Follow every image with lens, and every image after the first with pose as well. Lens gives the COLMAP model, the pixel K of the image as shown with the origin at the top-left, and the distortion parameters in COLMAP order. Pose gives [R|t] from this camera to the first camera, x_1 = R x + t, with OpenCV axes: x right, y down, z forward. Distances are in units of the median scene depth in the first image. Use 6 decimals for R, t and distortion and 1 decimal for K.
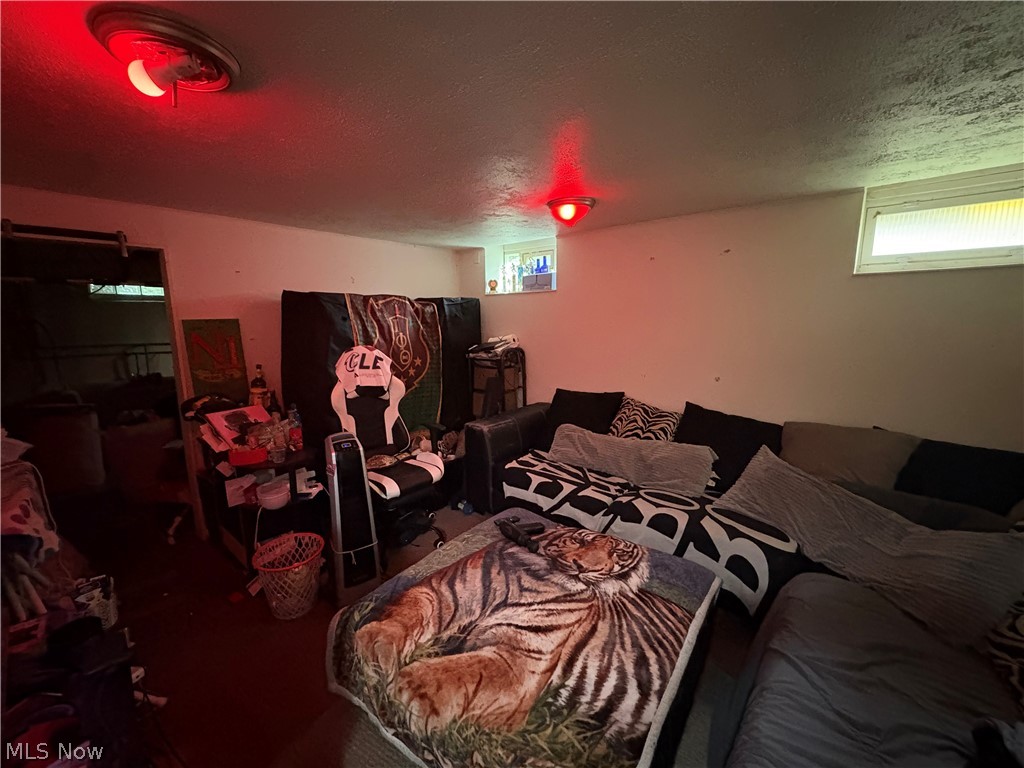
lens RADIAL K [[409.9, 0, 511.6], [0, 409.9, 382.5], [0, 0, 1]] dist [0.001263, -0.000056]
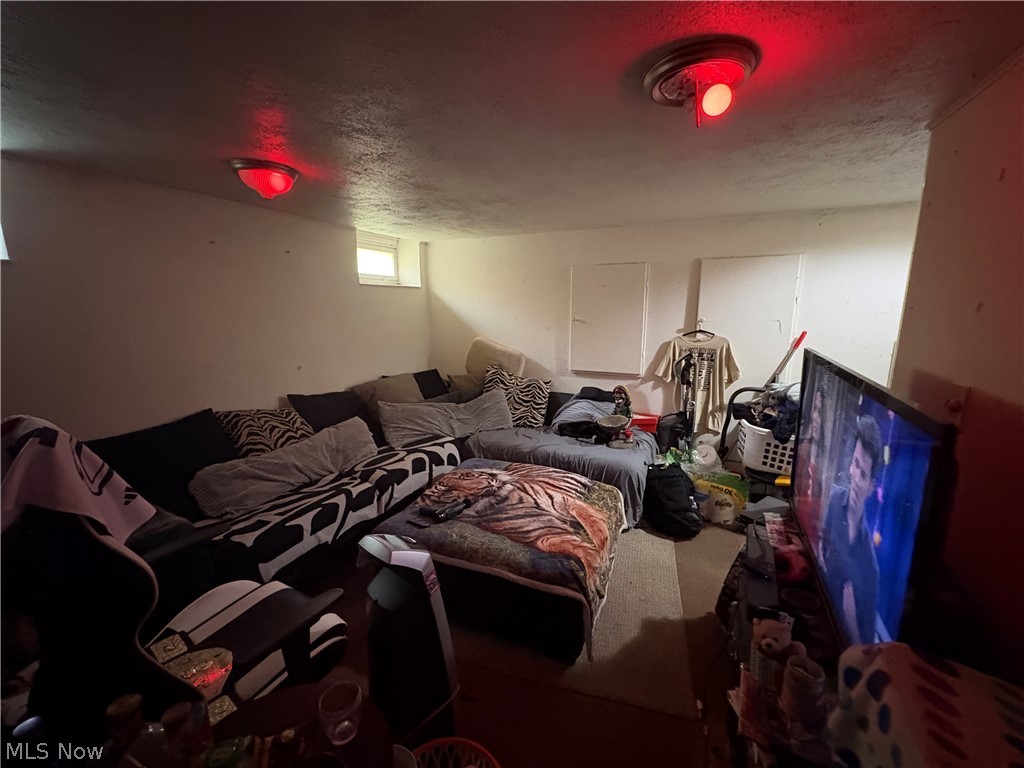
lens RADIAL K [[409.9, 0, 511.6], [0, 409.9, 382.5], [0, 0, 1]] dist [0.001263, -0.000056]
pose [[-0.245321, -0.169538, 0.954502, -1.039120], [0.158292, 0.964371, 0.211974, -0.169736], [-0.956431, 0.203092, -0.209744, 1.031692]]
